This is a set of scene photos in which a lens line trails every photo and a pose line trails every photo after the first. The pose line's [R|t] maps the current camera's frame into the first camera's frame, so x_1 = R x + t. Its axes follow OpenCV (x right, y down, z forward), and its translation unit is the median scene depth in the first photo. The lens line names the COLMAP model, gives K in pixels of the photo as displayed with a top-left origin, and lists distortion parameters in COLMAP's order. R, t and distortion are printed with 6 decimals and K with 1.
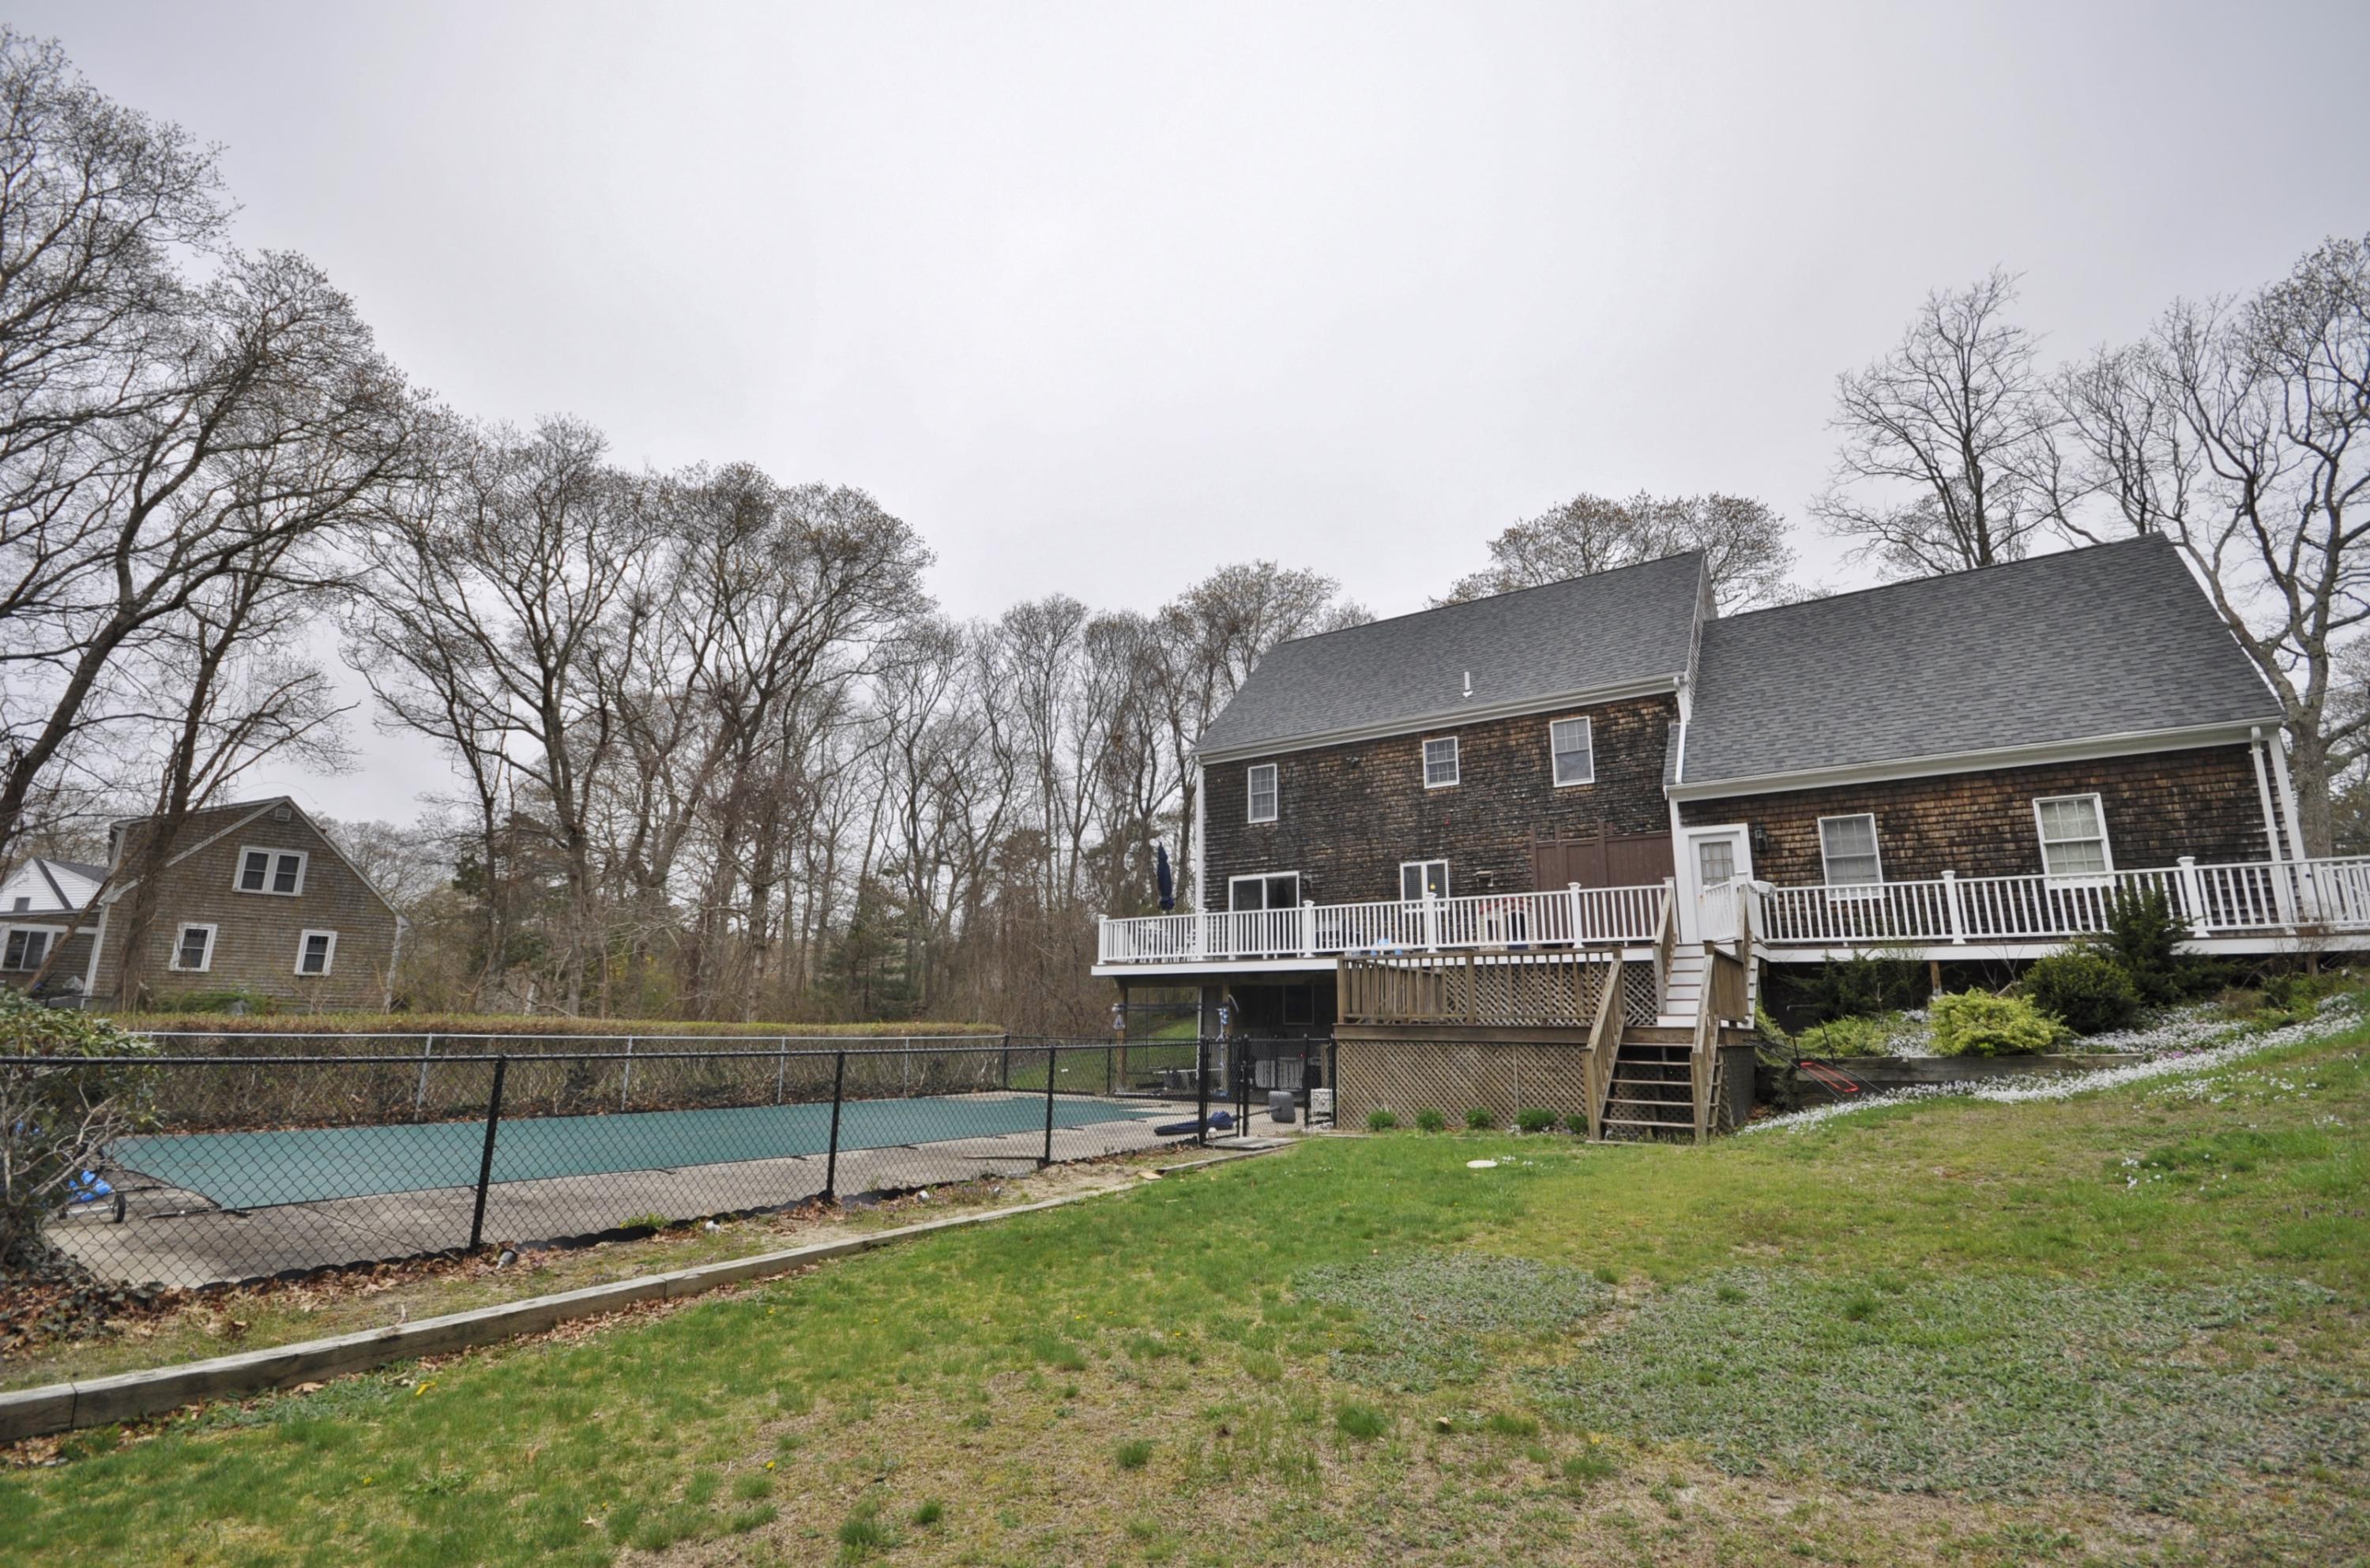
lens RADIAL K [[1027.2, 0, 1182.2], [0, 1027.2, 823.3], [0, 0, 1]] dist [0.016411, -0.016167]
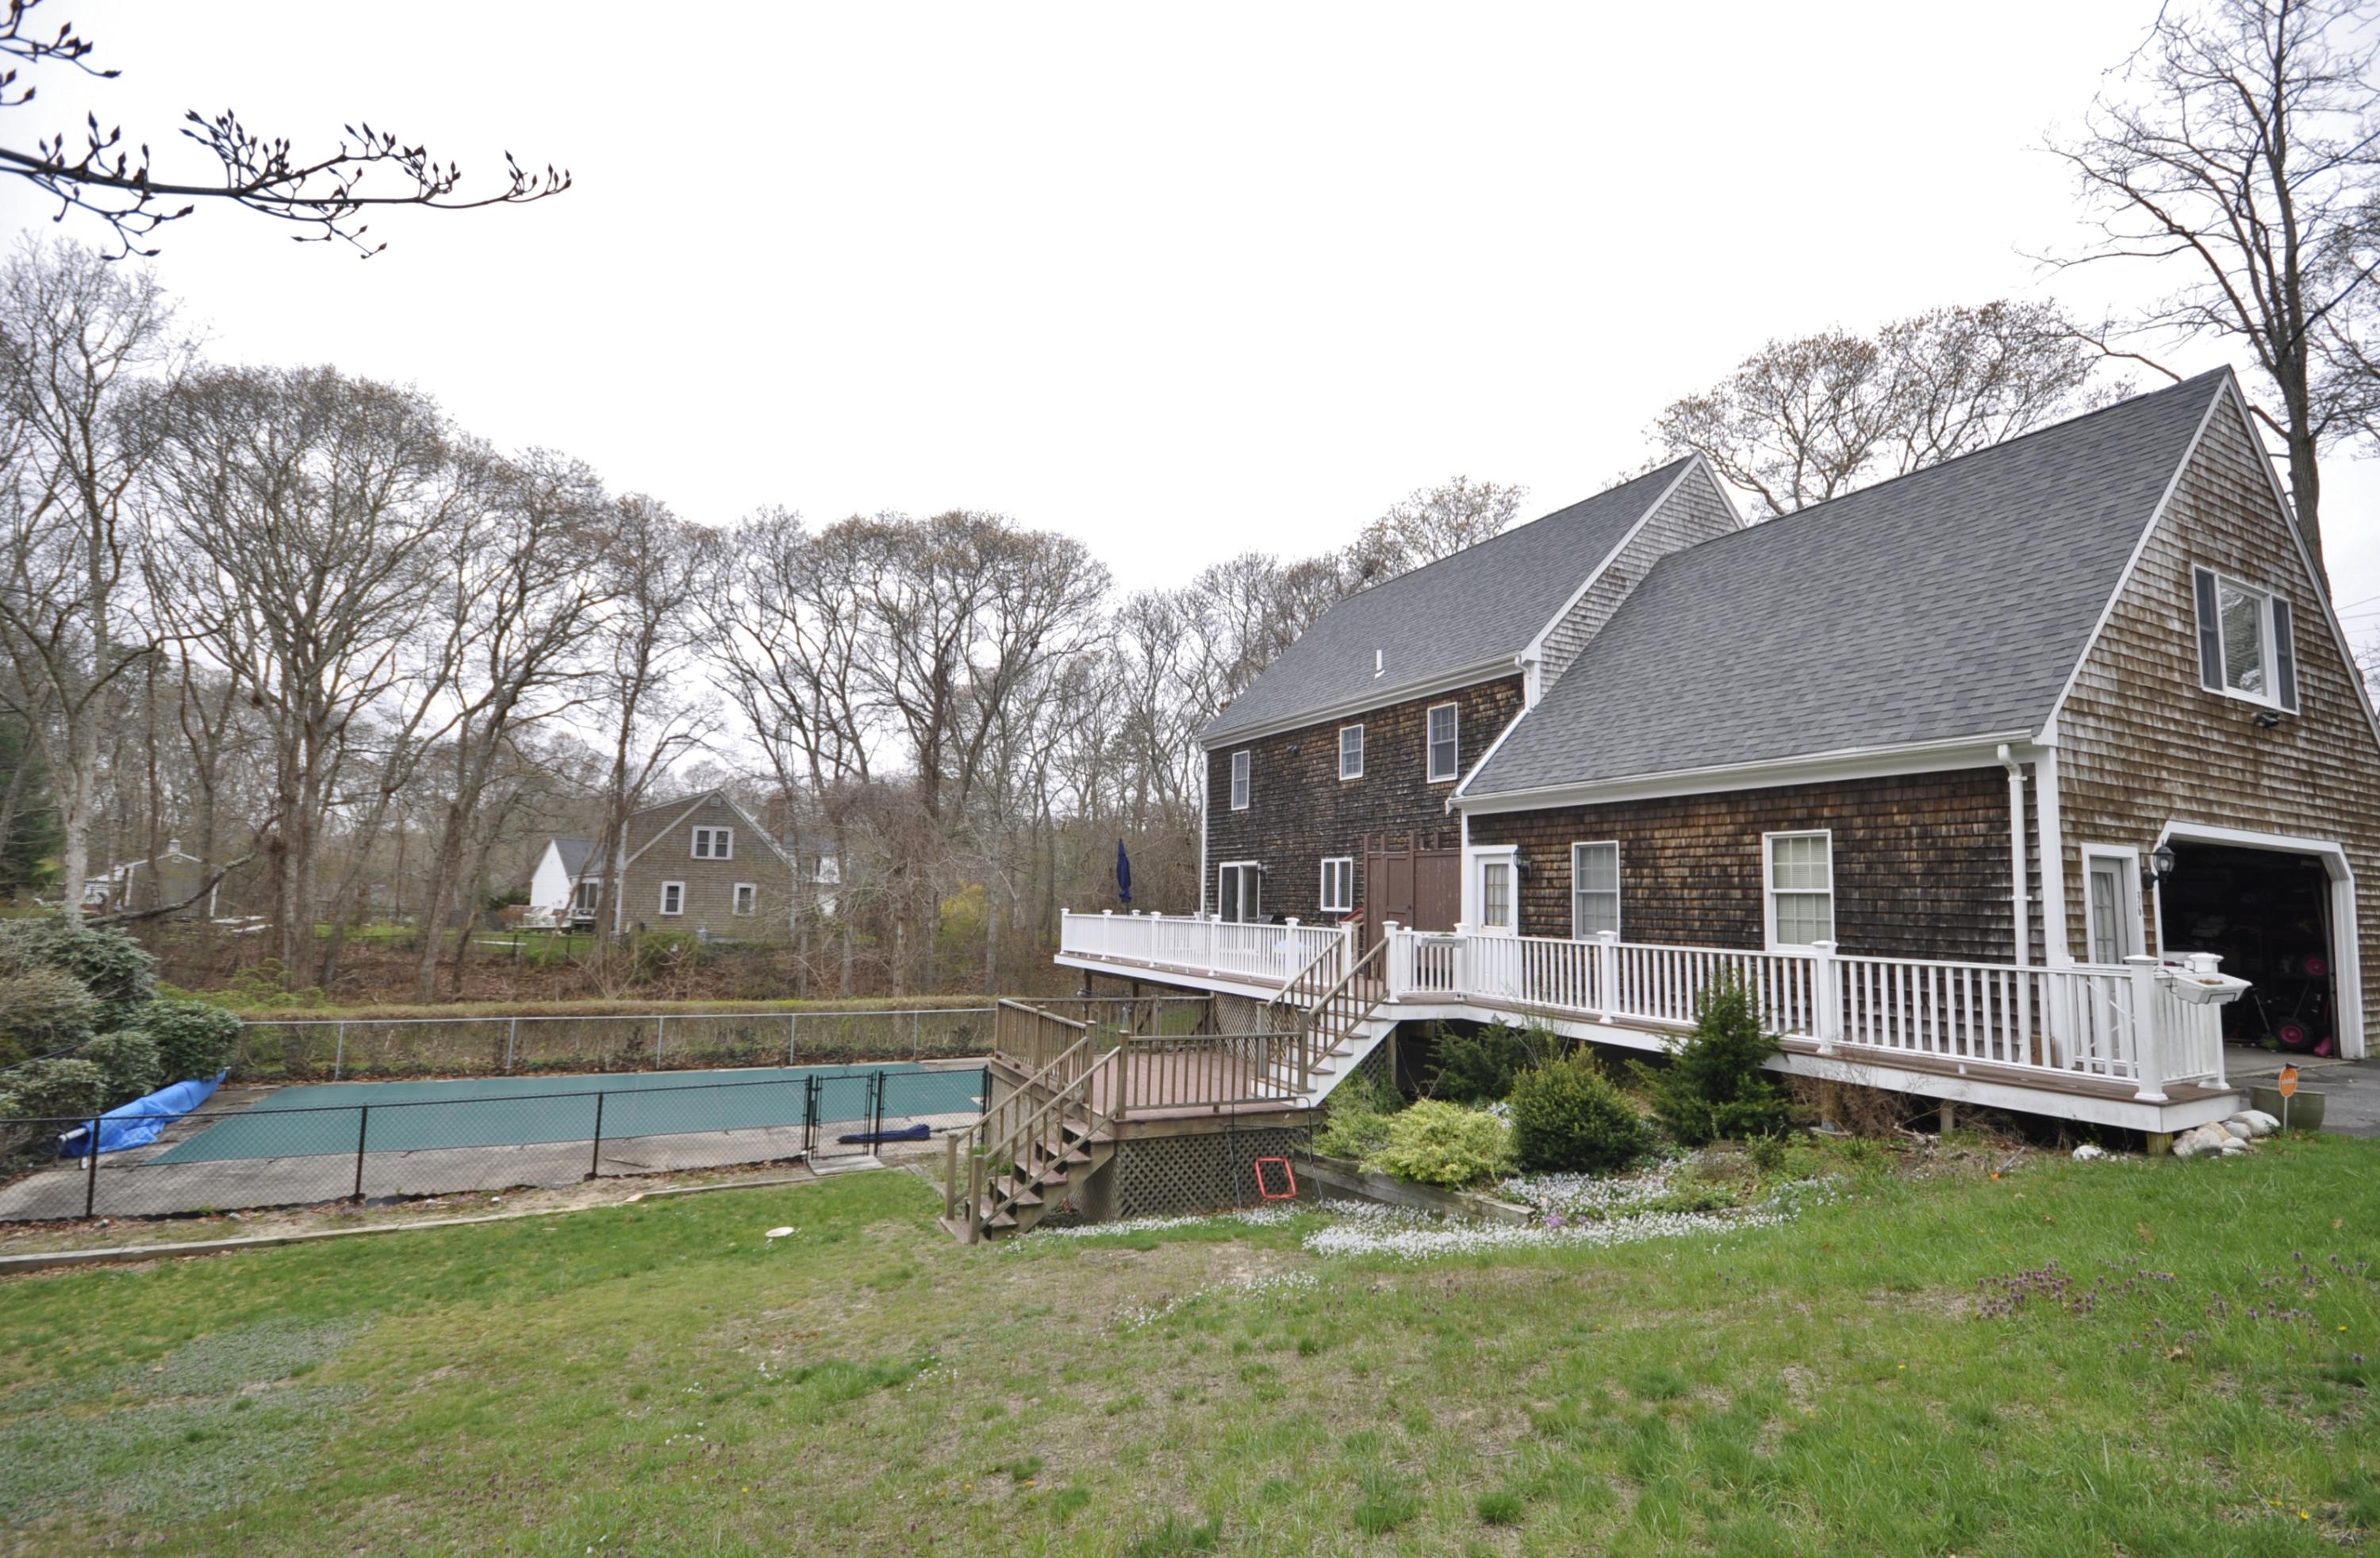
lens RADIAL K [[1040.2, 0, 1192.0], [0, 1040.2, 808.8], [0, 0, 1]] dist [0.005694, -0.007778]
pose [[0.882135, -0.032024, -0.469907, 0.755789], [0.077190, 0.994026, 0.077161, -0.122929], [0.464629, -0.104339, 0.879337, 0.126168]]
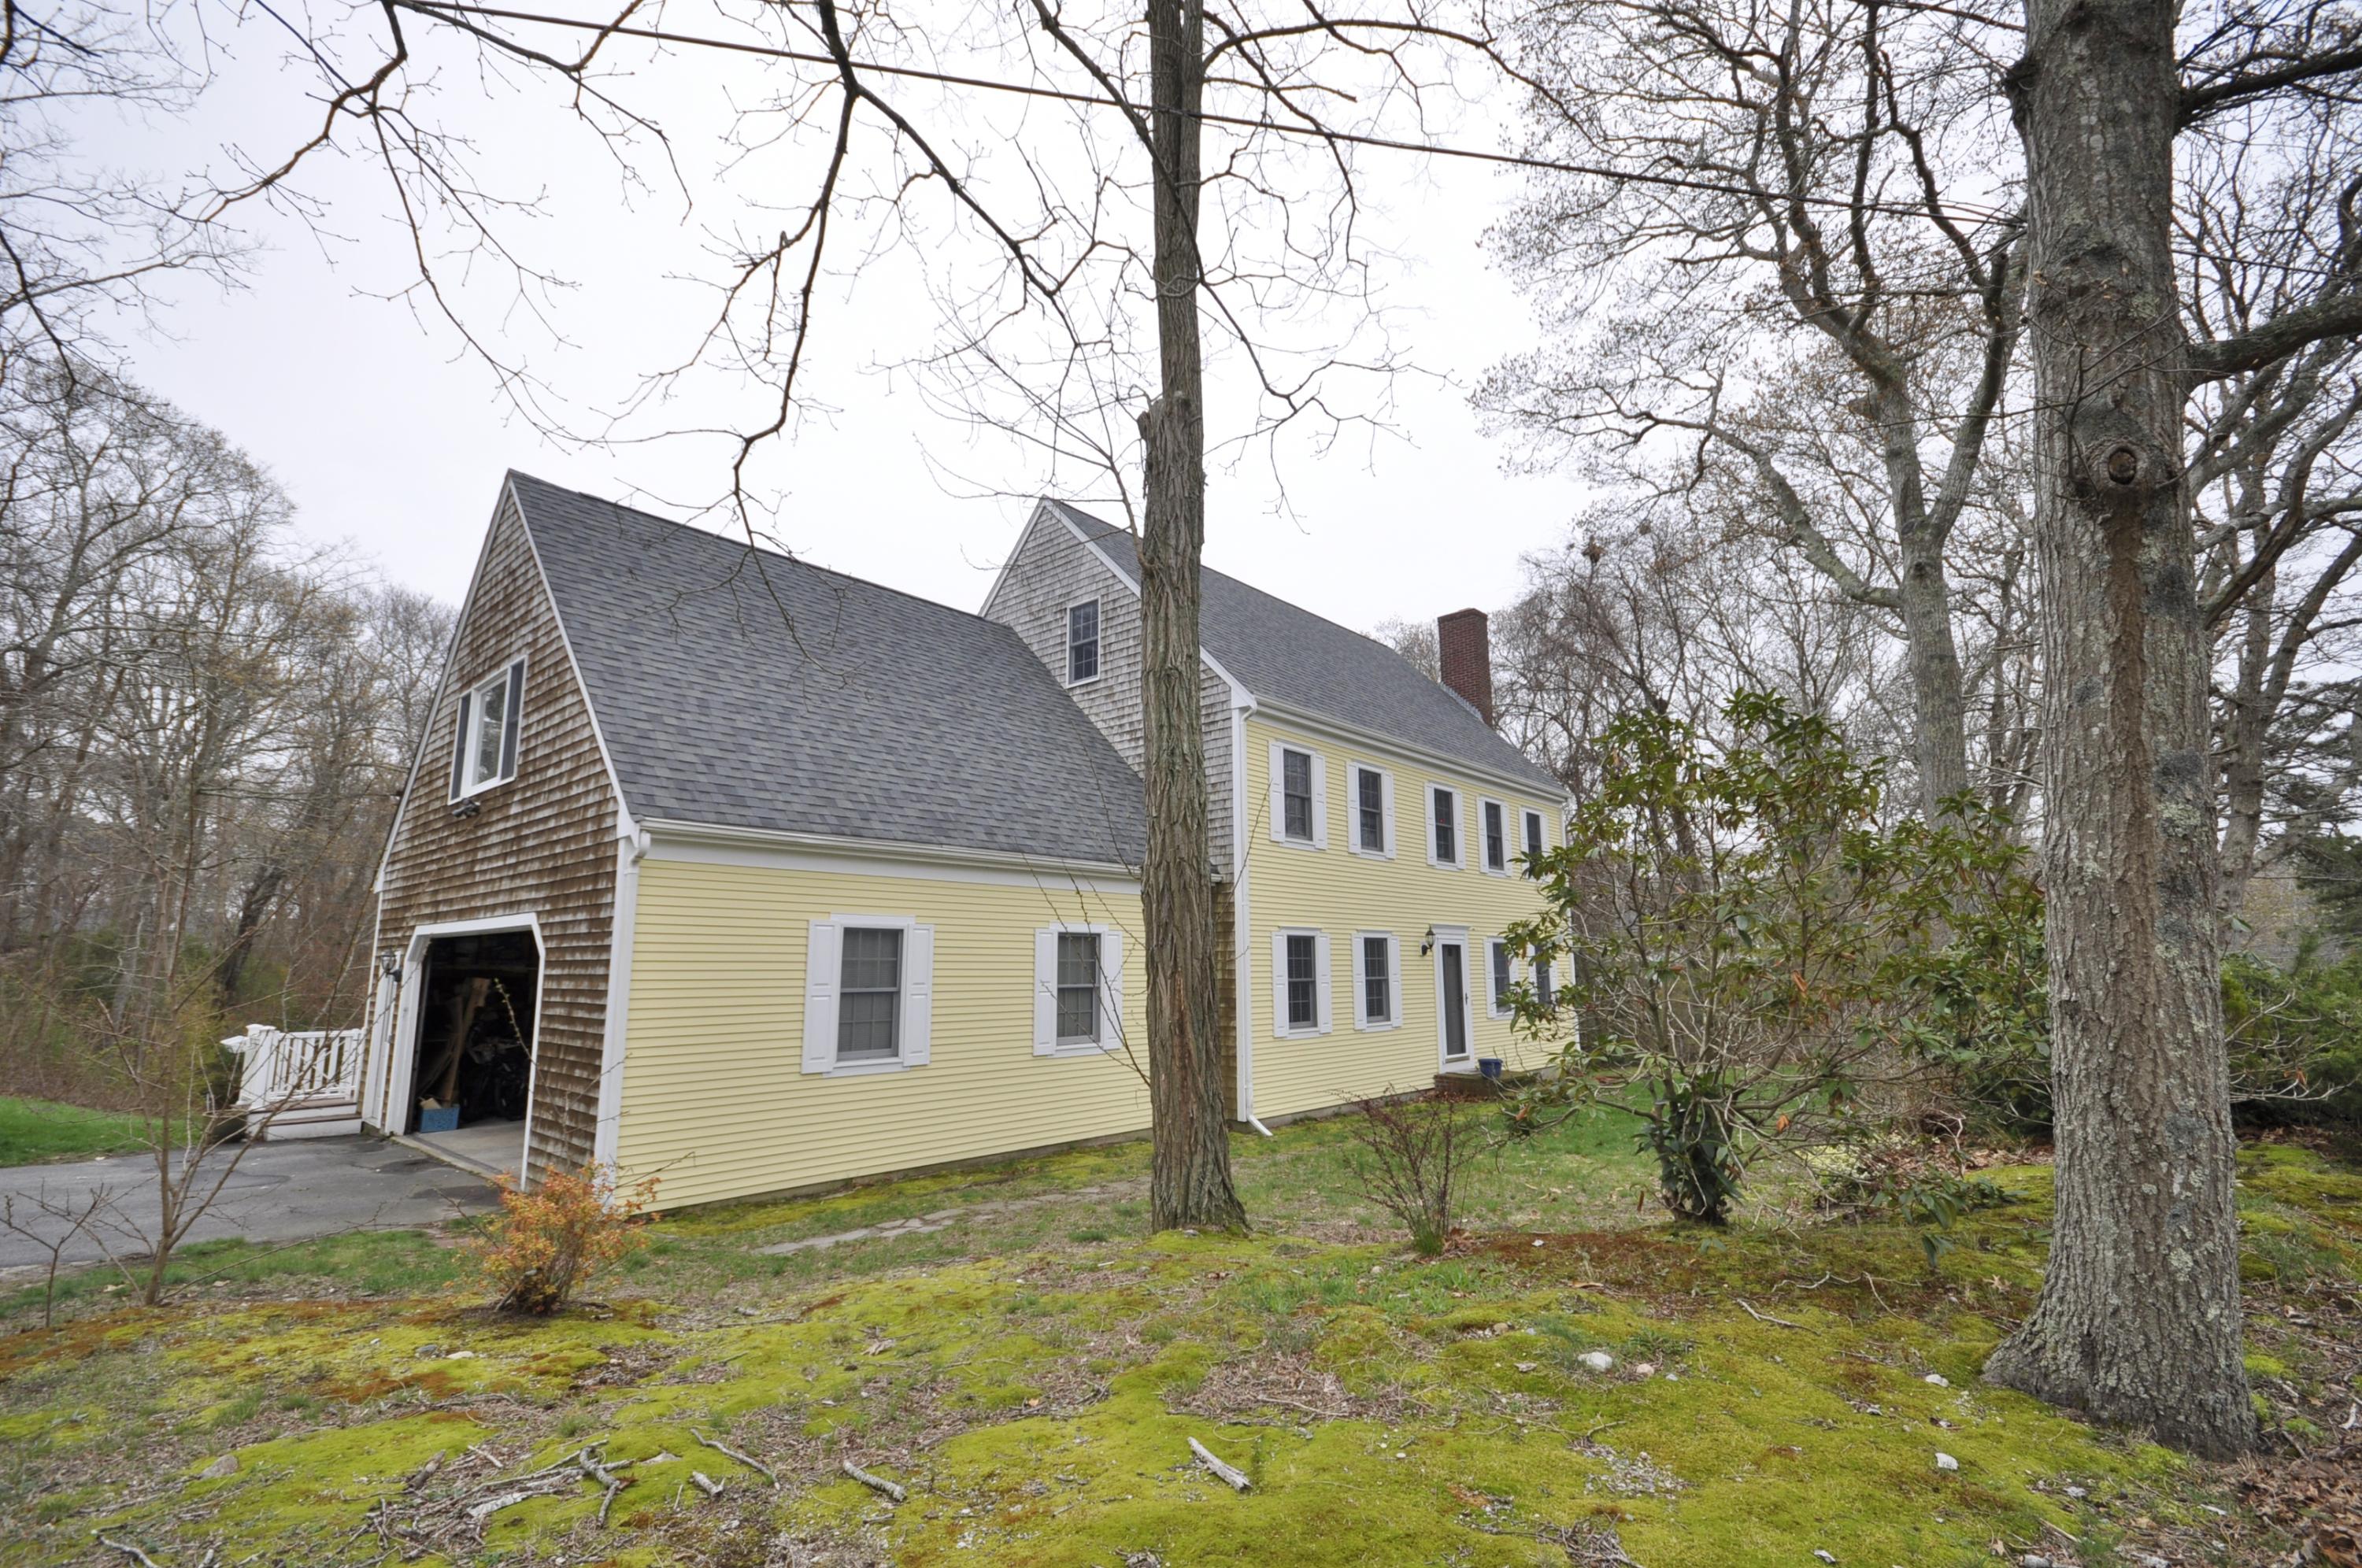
lens RADIAL K [[1023.6, 0, 1178.2], [0, 1023.6, 823.1], [0, 0, 1]] dist [0.016411, -0.016167]
pose [[-0.128164, -0.149806, -0.980373, 1.675231], [0.197149, 0.964949, -0.173222, 0.148777], [0.971960, -0.215481, -0.094138, 1.585473]]
